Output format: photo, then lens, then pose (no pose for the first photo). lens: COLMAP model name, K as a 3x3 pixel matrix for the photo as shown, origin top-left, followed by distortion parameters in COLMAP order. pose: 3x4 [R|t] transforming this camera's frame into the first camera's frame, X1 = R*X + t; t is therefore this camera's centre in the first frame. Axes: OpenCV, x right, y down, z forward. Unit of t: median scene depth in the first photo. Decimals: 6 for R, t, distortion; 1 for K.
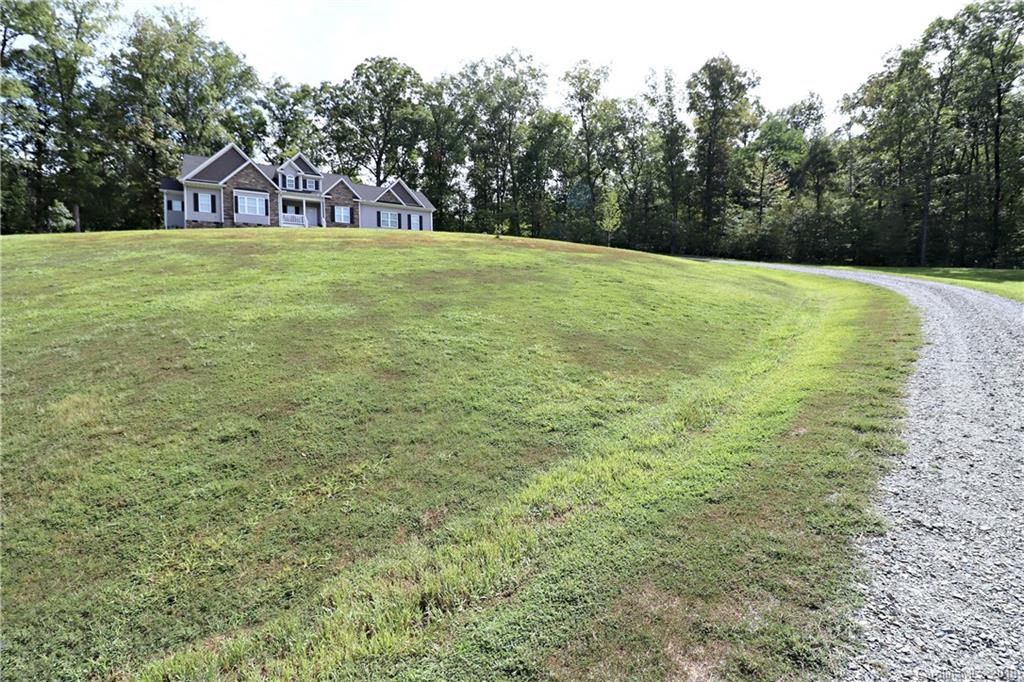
lens RADIAL K [[478.2, 0, 511.3], [0, 478.2, 335.1], [0, 0, 1]] dist [0.000115, -0.012709]
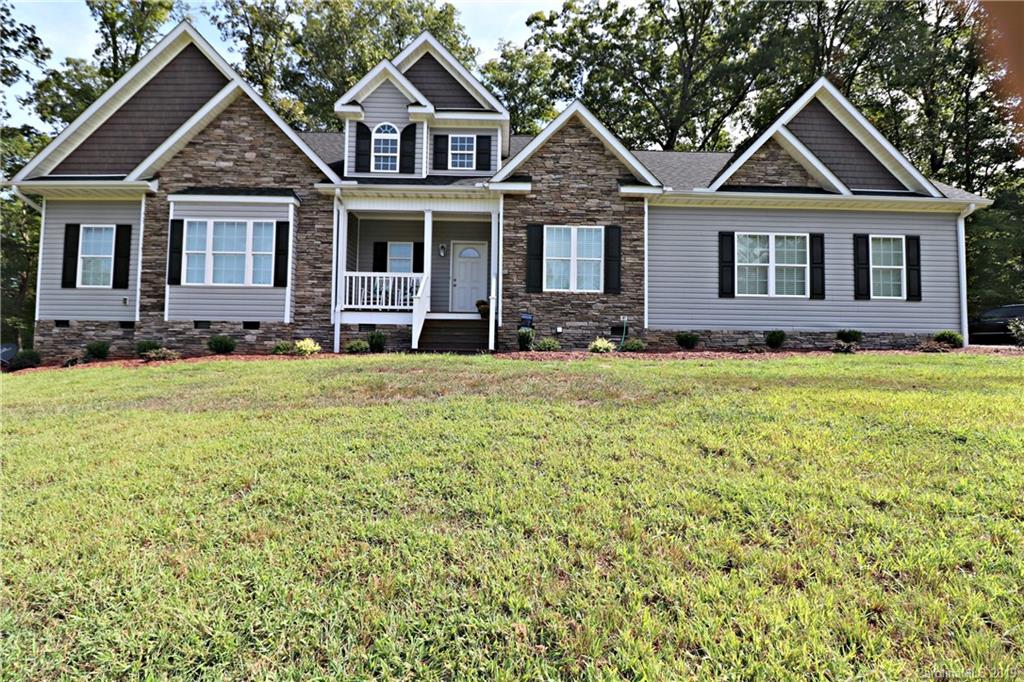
lens RADIAL K [[478.2, 0, 511.3], [0, 478.2, 335.1], [0, 0, 1]] dist [0.000115, -0.012709]
pose [[0.860544, 0.009551, -0.509287, -0.213894], [-0.043168, 0.997595, -0.054232, -0.164905], [0.507544, 0.068654, 0.858886, 0.646381]]
